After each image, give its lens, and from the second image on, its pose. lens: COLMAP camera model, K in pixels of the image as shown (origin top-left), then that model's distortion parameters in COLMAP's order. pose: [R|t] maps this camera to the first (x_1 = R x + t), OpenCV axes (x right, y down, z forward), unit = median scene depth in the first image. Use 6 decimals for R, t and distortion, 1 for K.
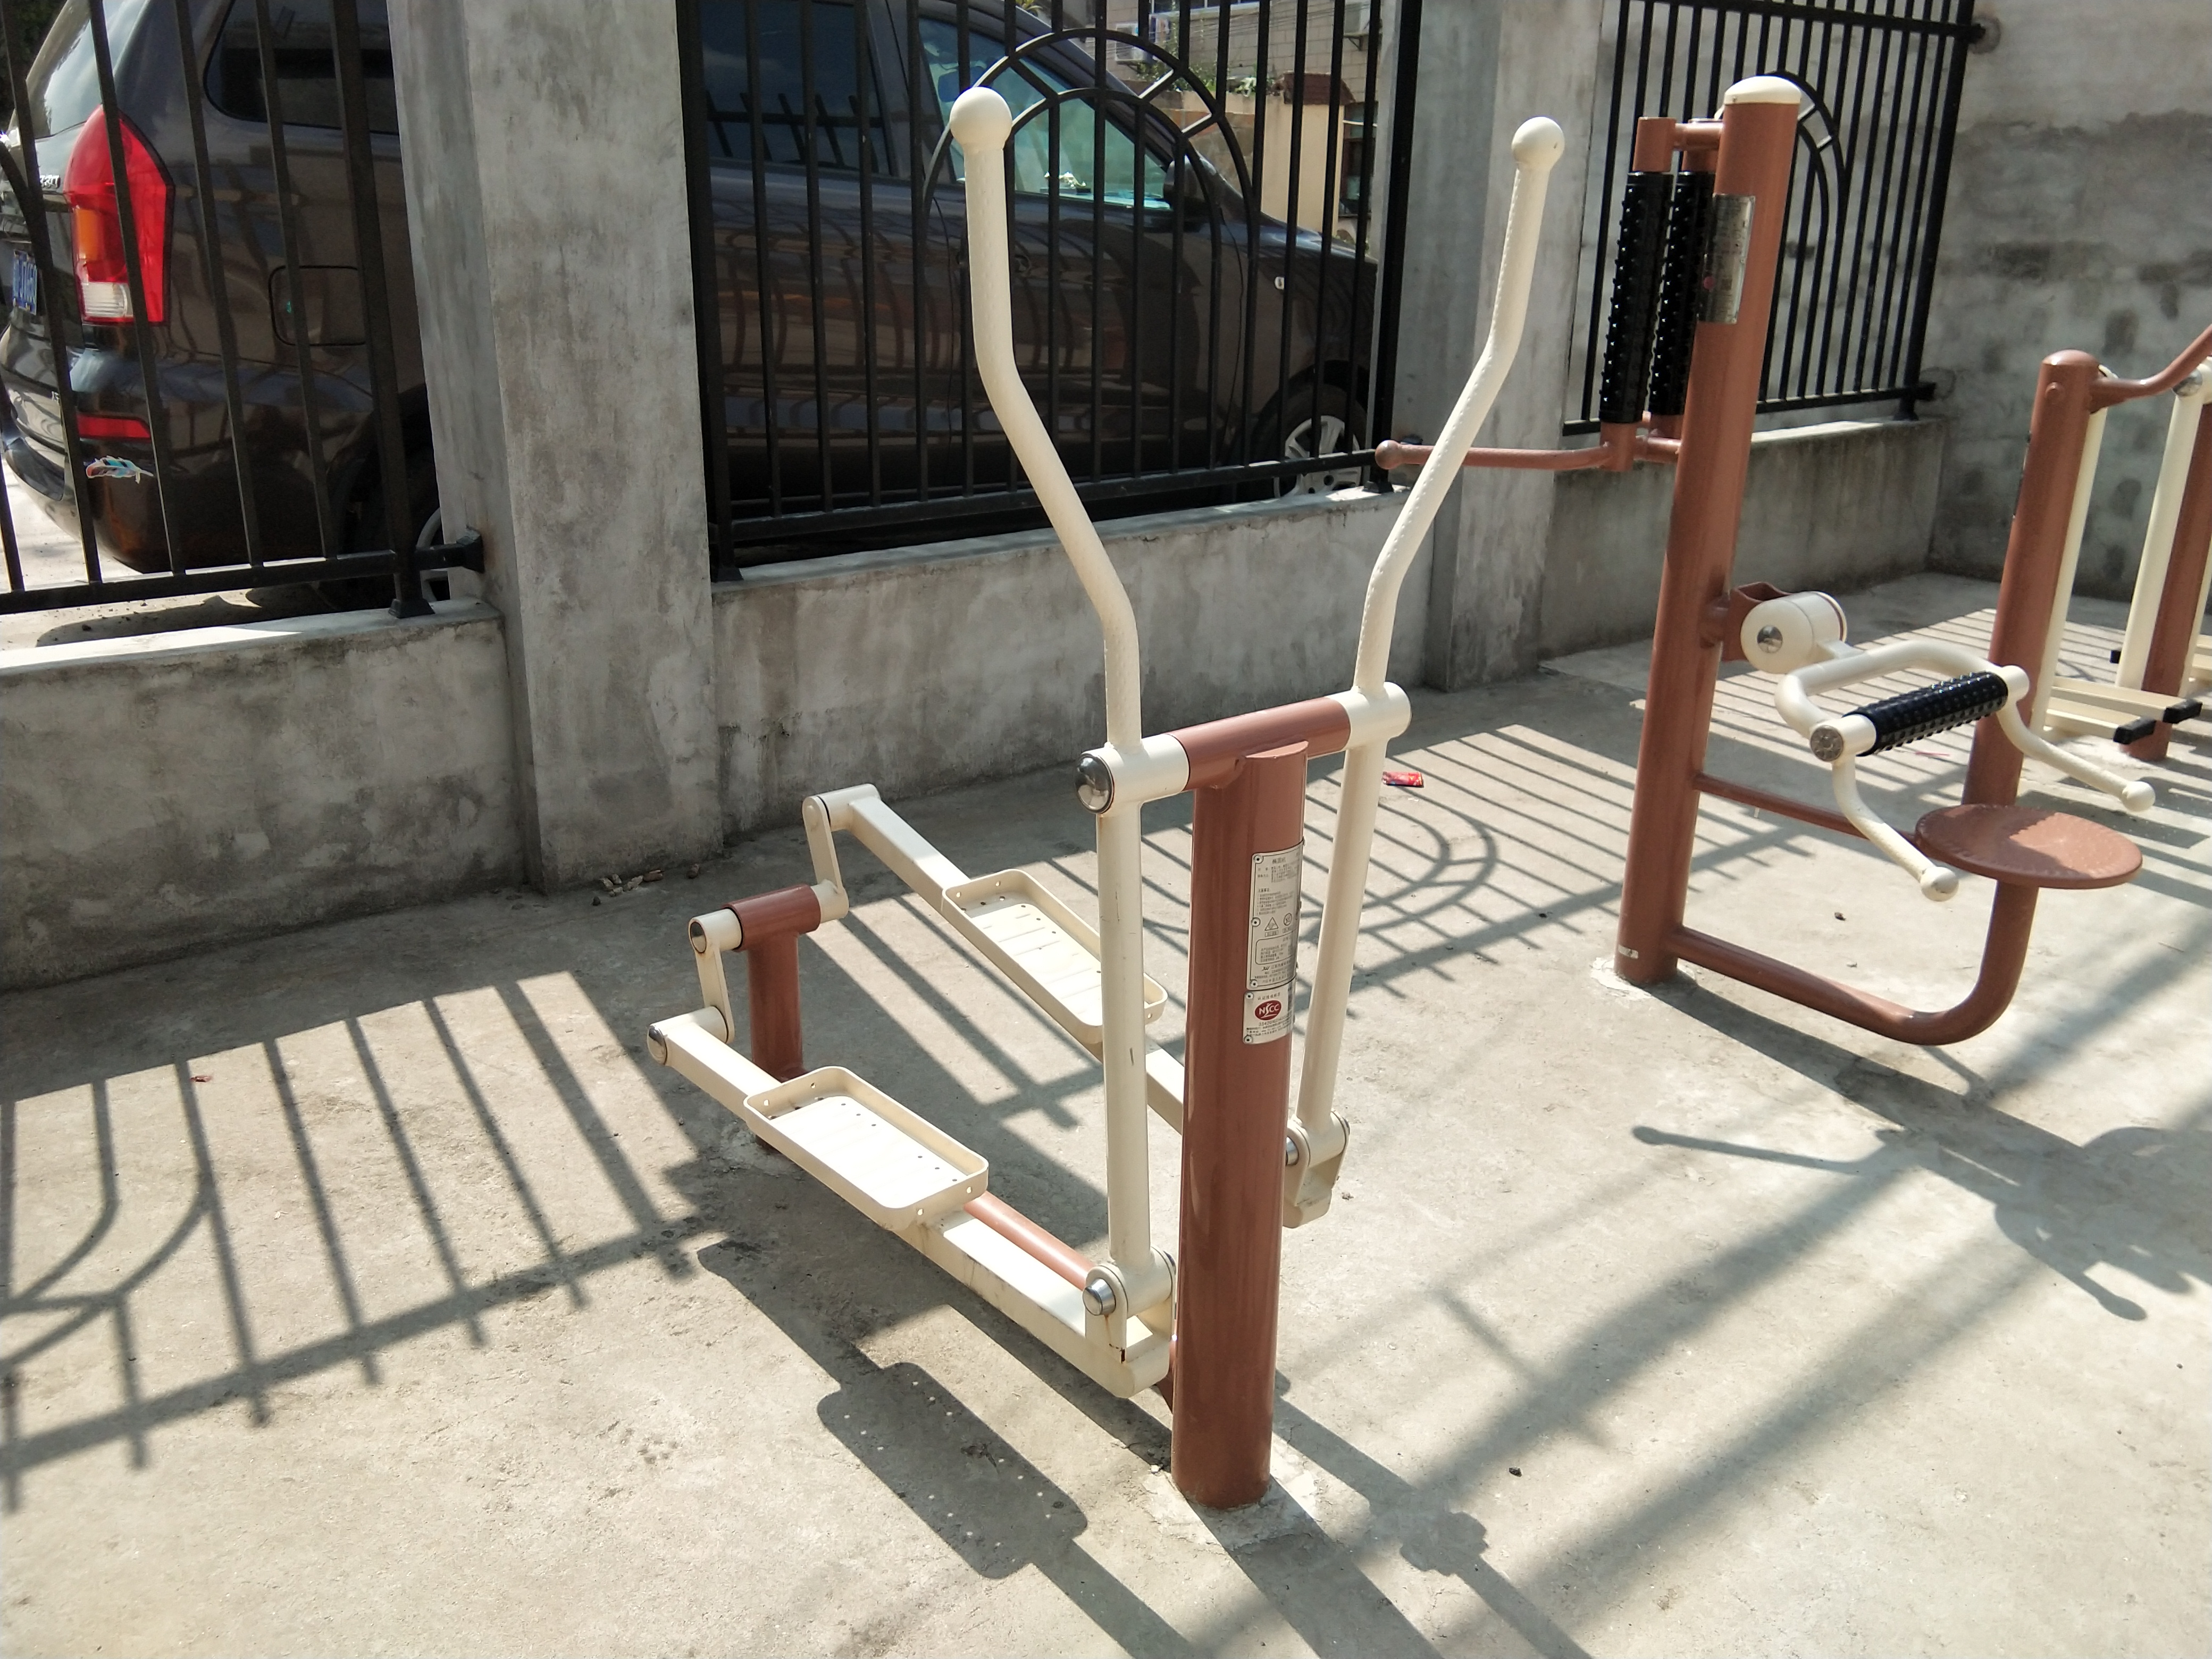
lens RADIAL K [[1788.5, 0, 1082.0], [0, 1788.5, 822.6], [0, 0, 1]] dist [0.102547, -0.151377]
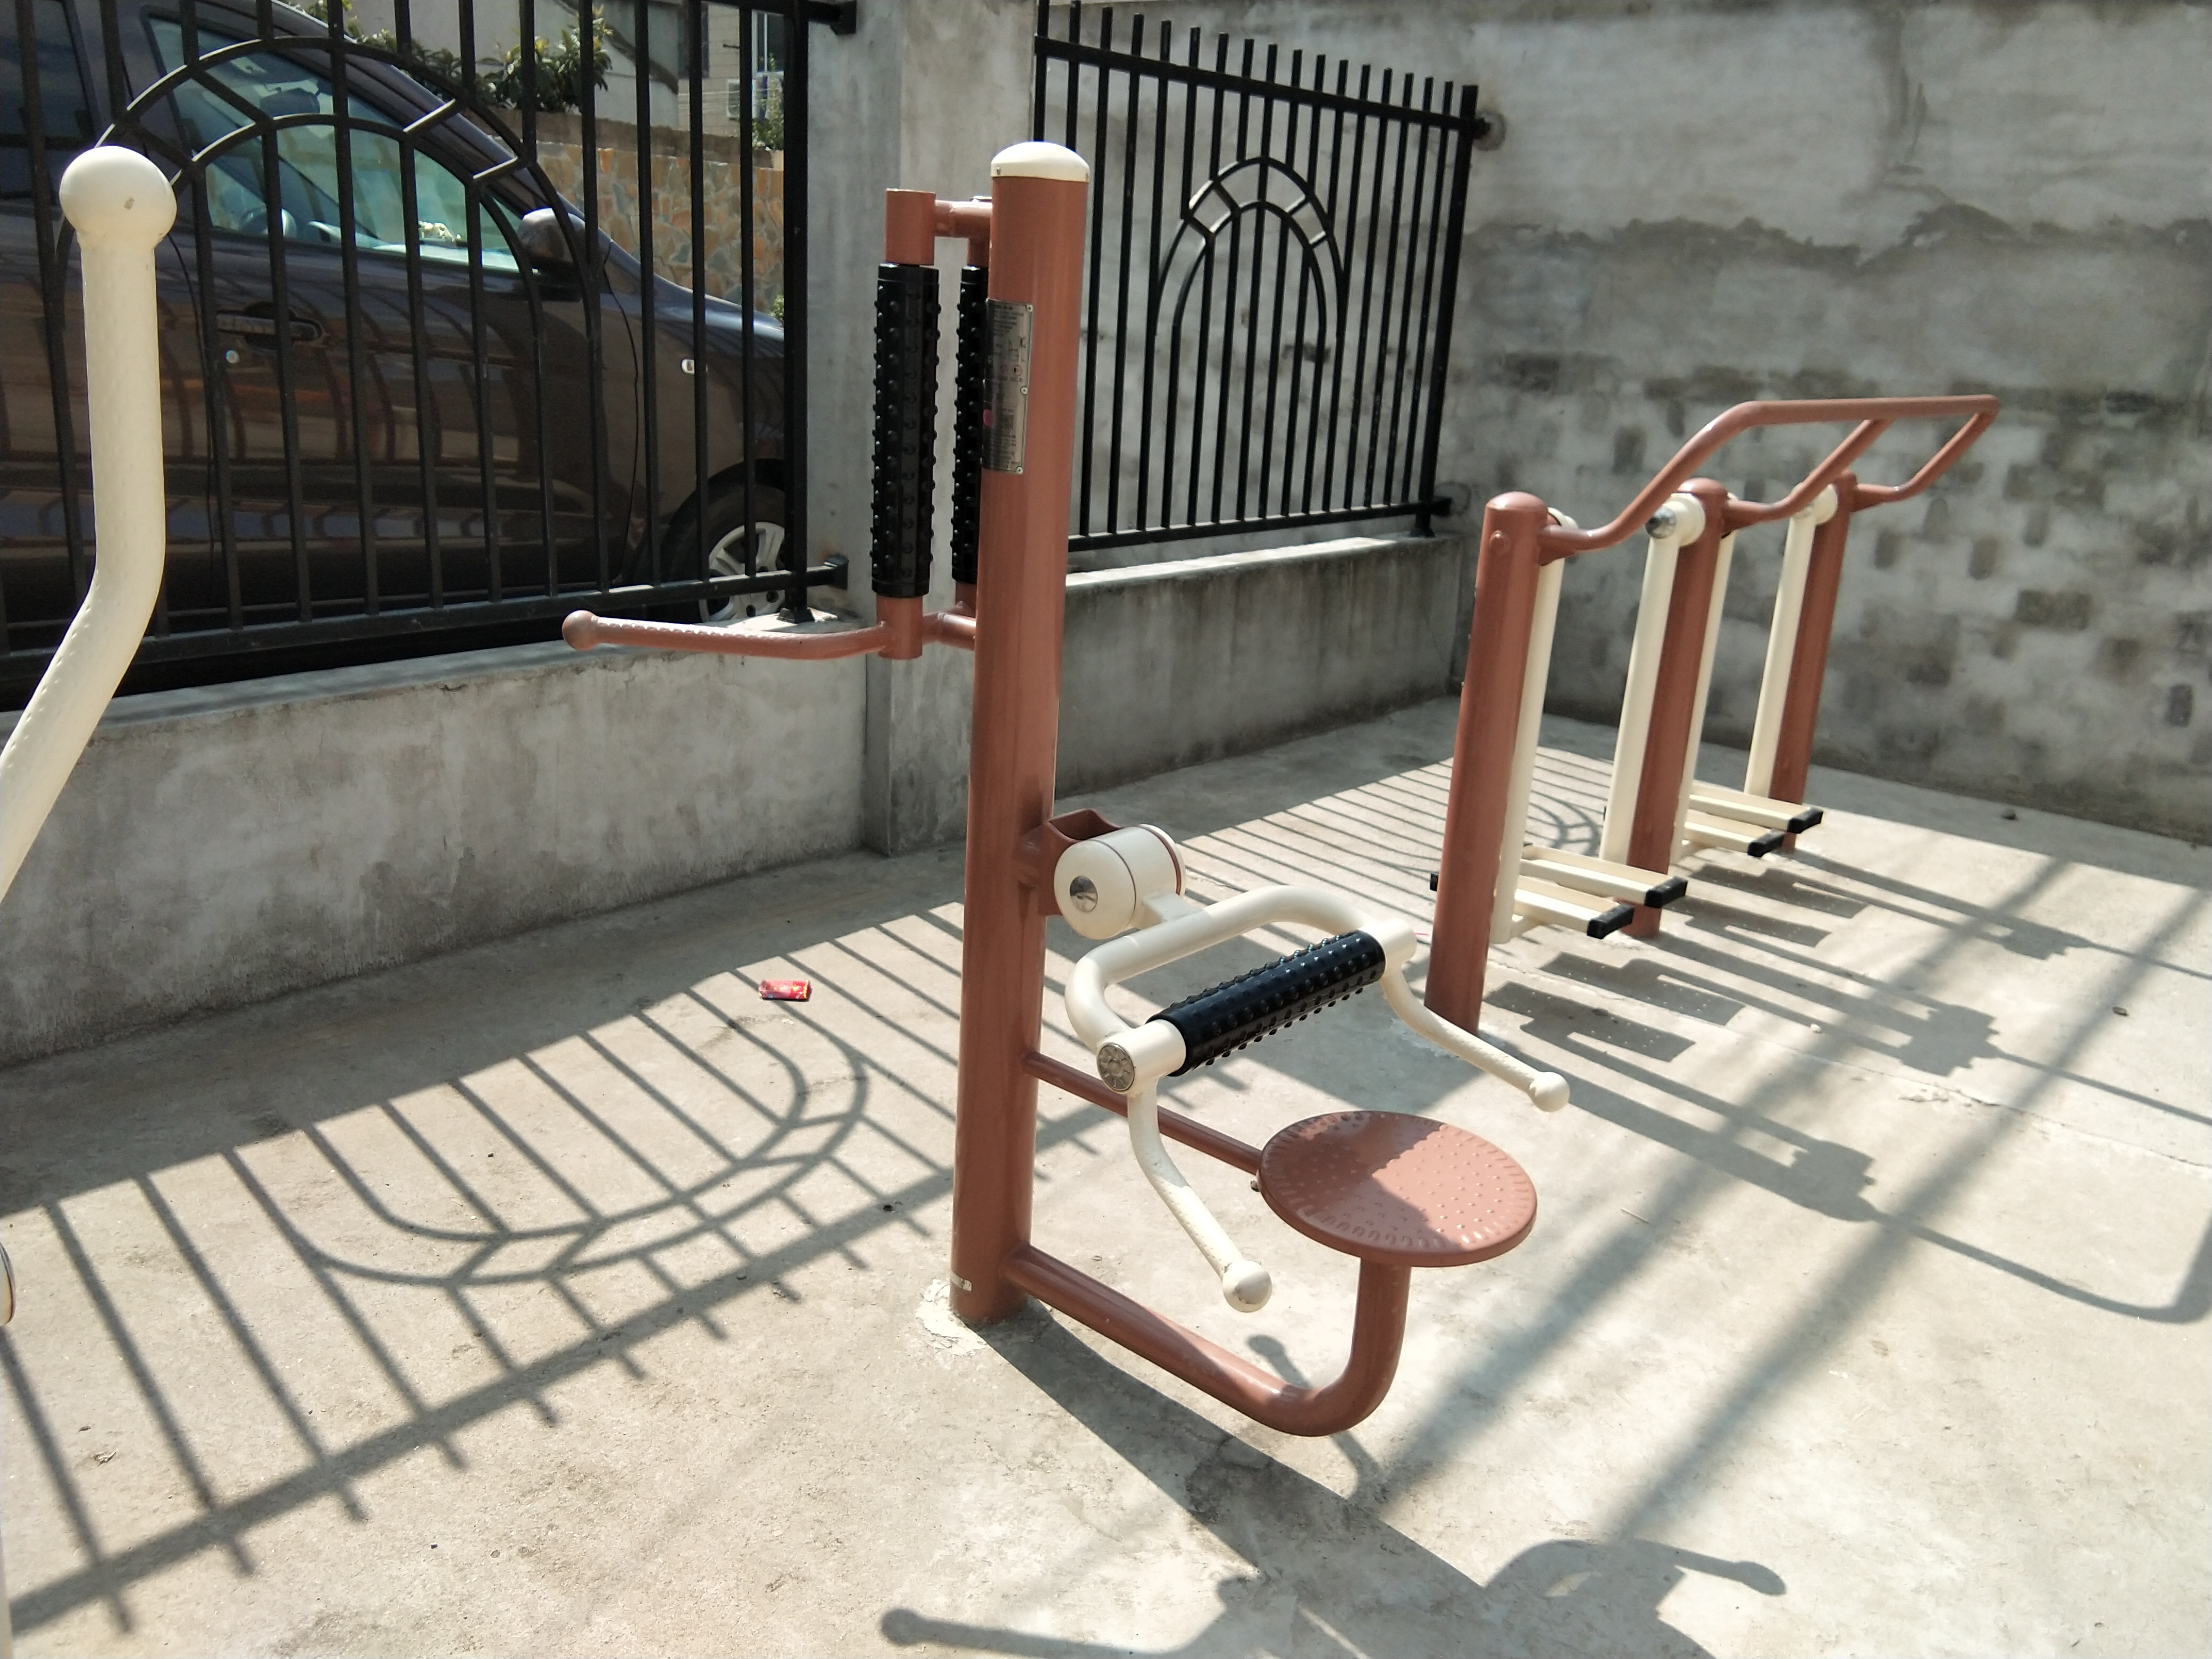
lens RADIAL K [[1788.5, 0, 1095.3], [0, 1788.5, 806.7], [0, 0, 1]] dist [0.102547, -0.151377]
pose [[0.982356, -0.009670, 0.186771, 0.167391], [0.017107, 0.999122, -0.038248, -0.073562], [-0.186237, 0.040768, 0.981659, 0.186958]]
